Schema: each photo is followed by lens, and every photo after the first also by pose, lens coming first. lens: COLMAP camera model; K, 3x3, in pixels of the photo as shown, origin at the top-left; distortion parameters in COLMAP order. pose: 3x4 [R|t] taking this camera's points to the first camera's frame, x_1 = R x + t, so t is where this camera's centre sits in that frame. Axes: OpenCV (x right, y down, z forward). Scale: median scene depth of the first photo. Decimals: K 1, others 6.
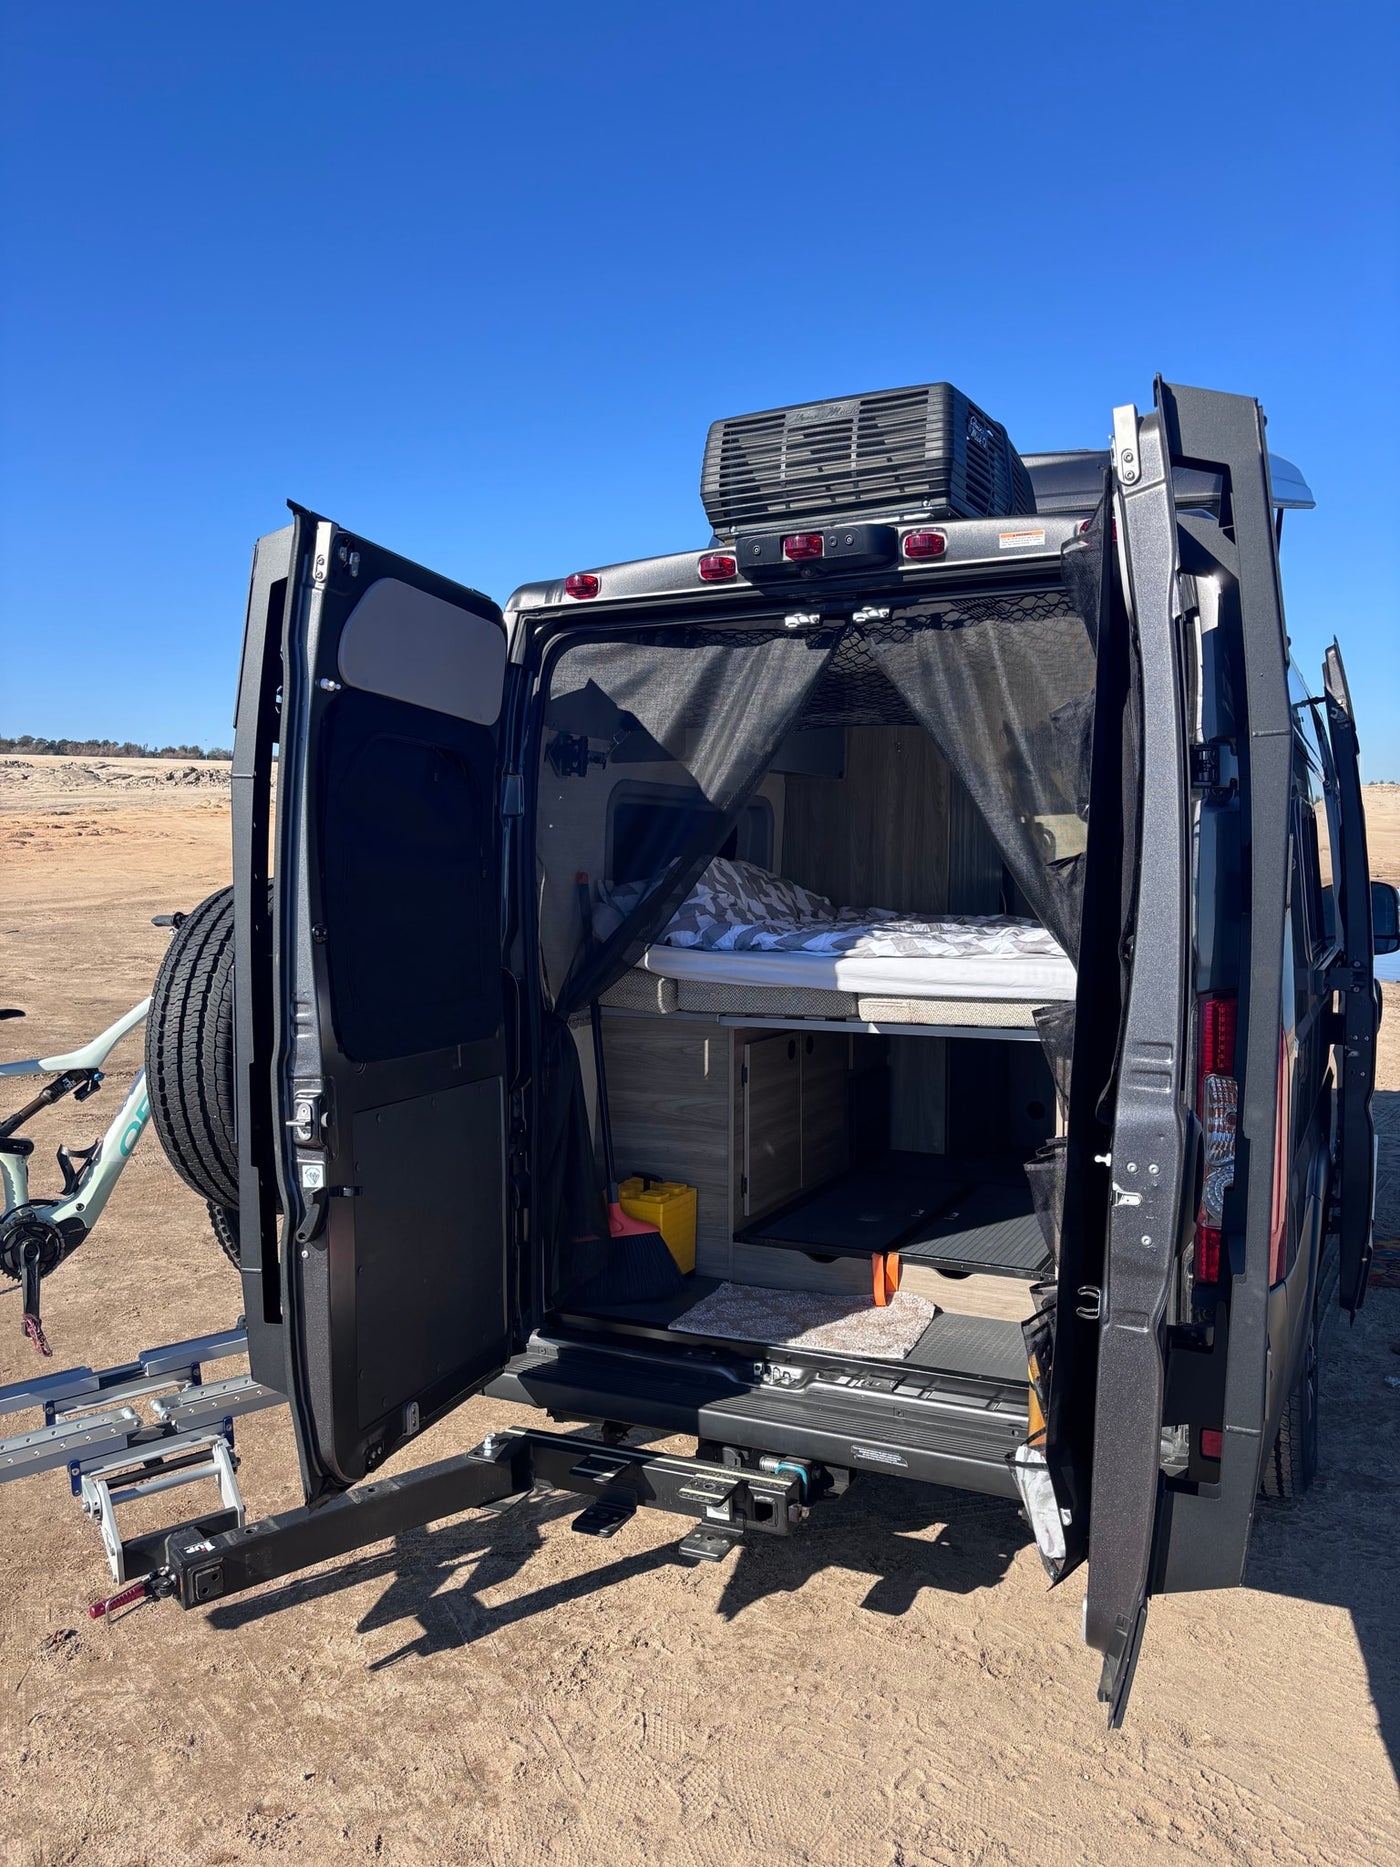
lens RADIAL K [[1427.0, 0, 684.0], [0, 1427.0, 927.8], [0, 0, 1]] dist [0.004868, -0.004203]
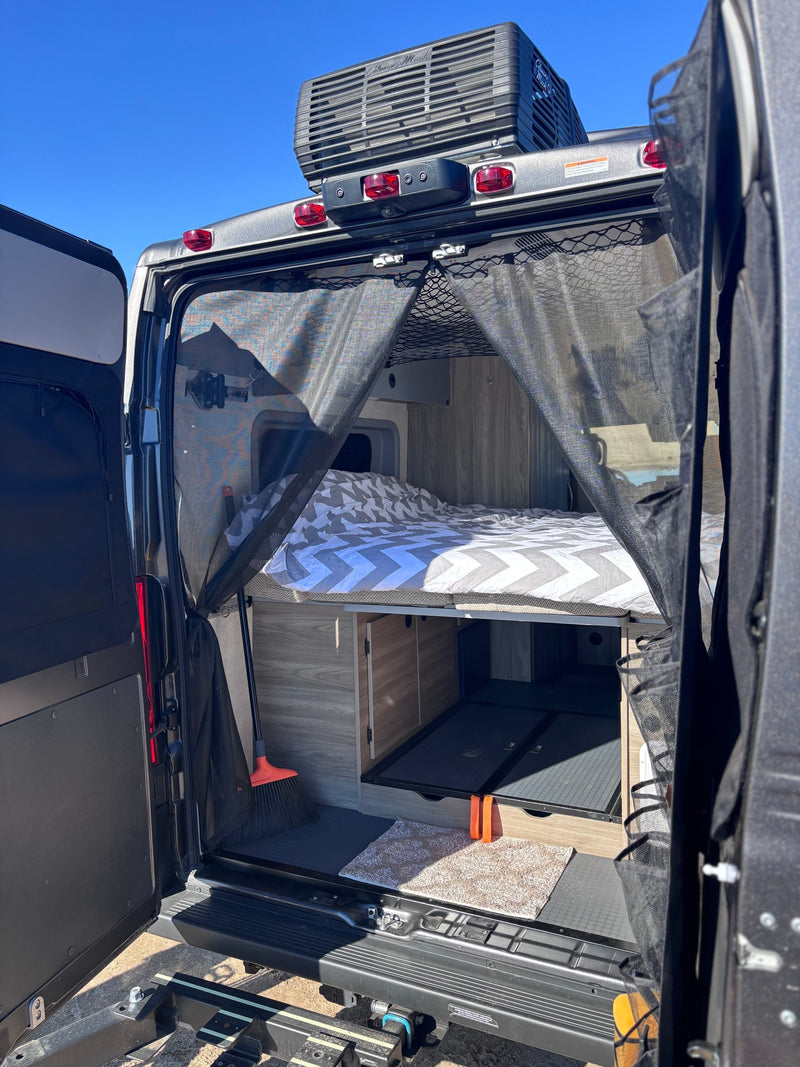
lens RADIAL K [[822.7, 0, 400.0], [0, 822.7, 533.5], [0, 0, 1]] dist [-0.009201, -0.007118]
pose [[0.999384, -0.029831, 0.018477, 0.070355], [0.028965, 0.998545, 0.045478, -0.031335], [-0.019807, -0.044915, 0.998794, 0.336804]]
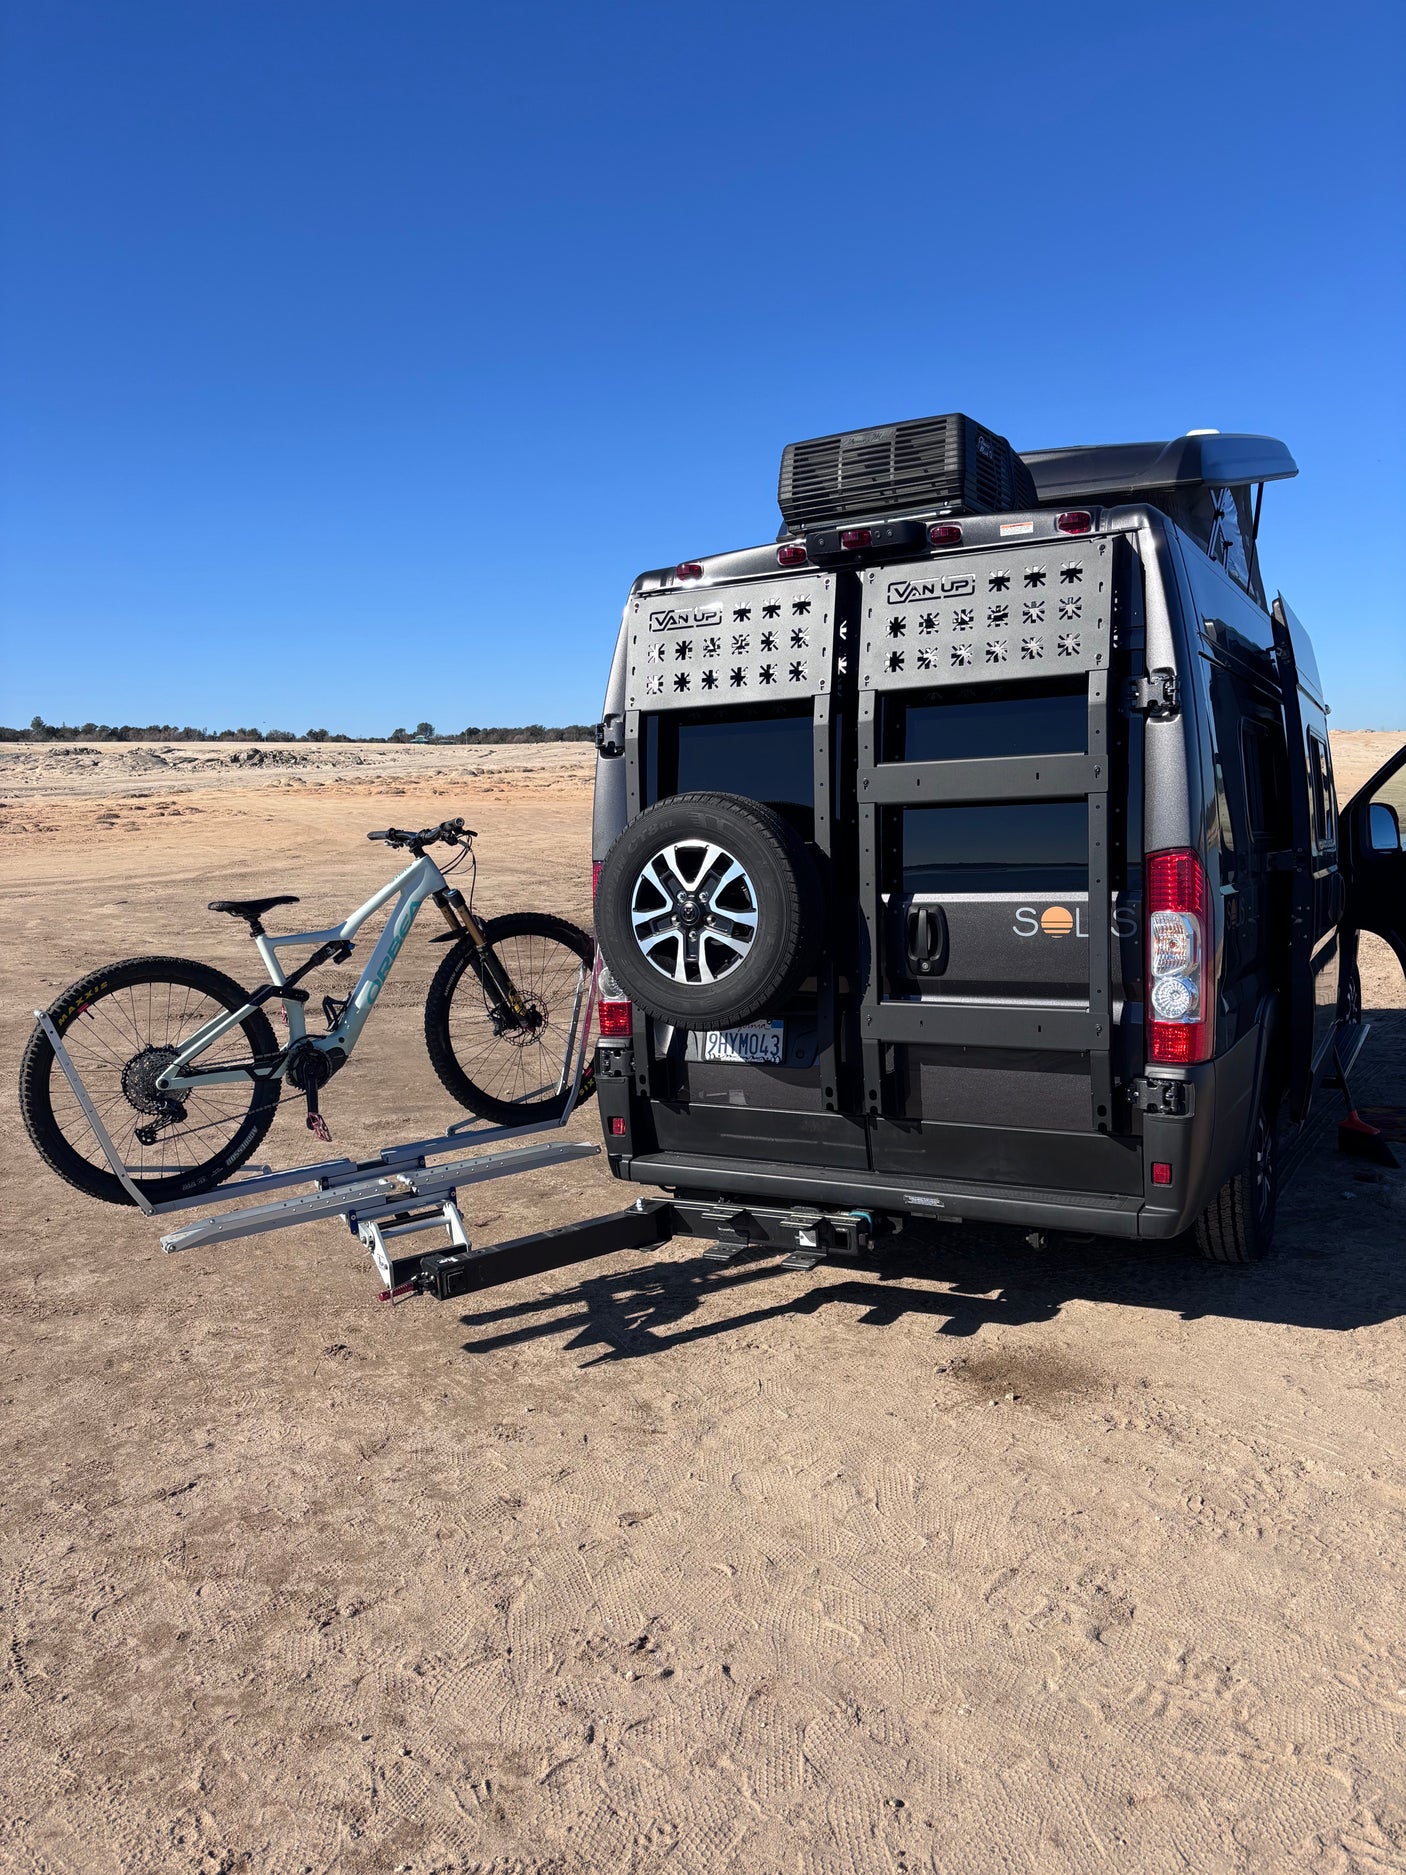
lens RADIAL K [[1385.4, 0, 679.7], [0, 1385.4, 943.4], [0, 0, 1]] dist [0.010029, -0.012811]
pose [[0.998606, -0.022827, -0.047593, -0.026713], [0.024644, 0.998976, 0.037934, 0.056406], [0.046678, -0.039054, 0.998146, -0.303766]]
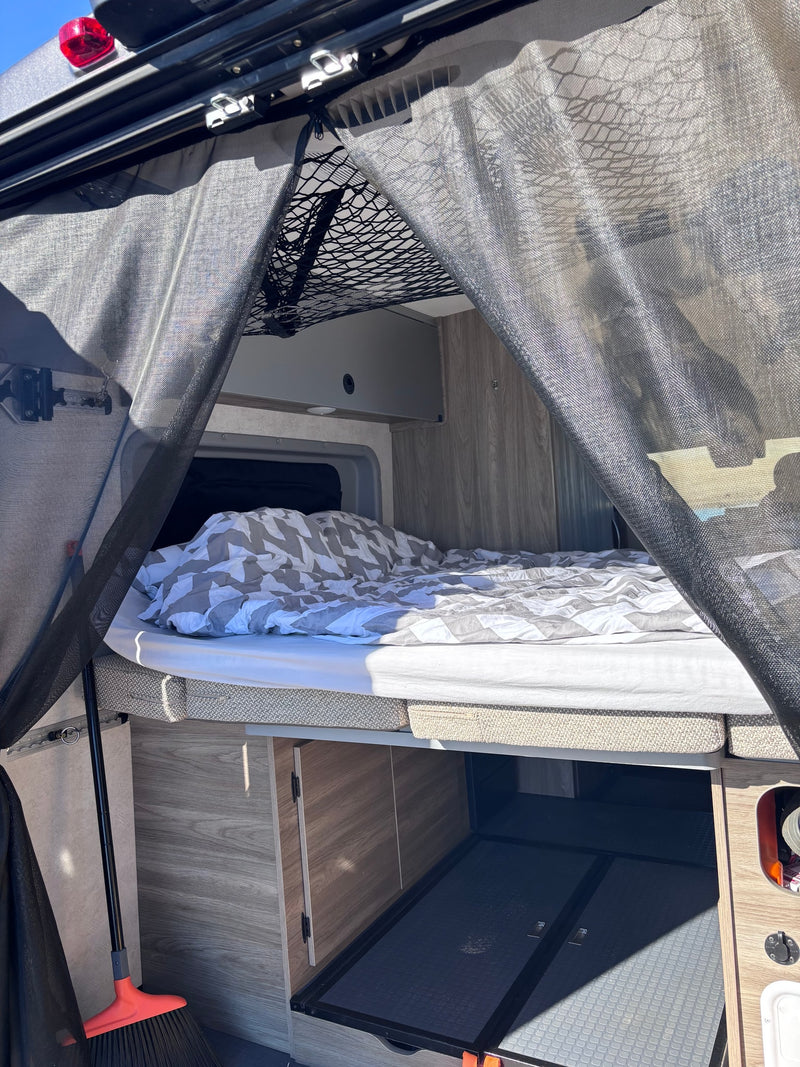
lens RADIAL K [[826.3, 0, 401.4], [0, 826.3, 512.5], [0, 0, 1]] dist [-0.032718, -0.005283]
pose [[0.996629, -0.073309, -0.036818, 0.147457], [0.071604, 0.996387, -0.045663, -0.024643], [0.040032, 0.042872, 0.998278, 0.633090]]
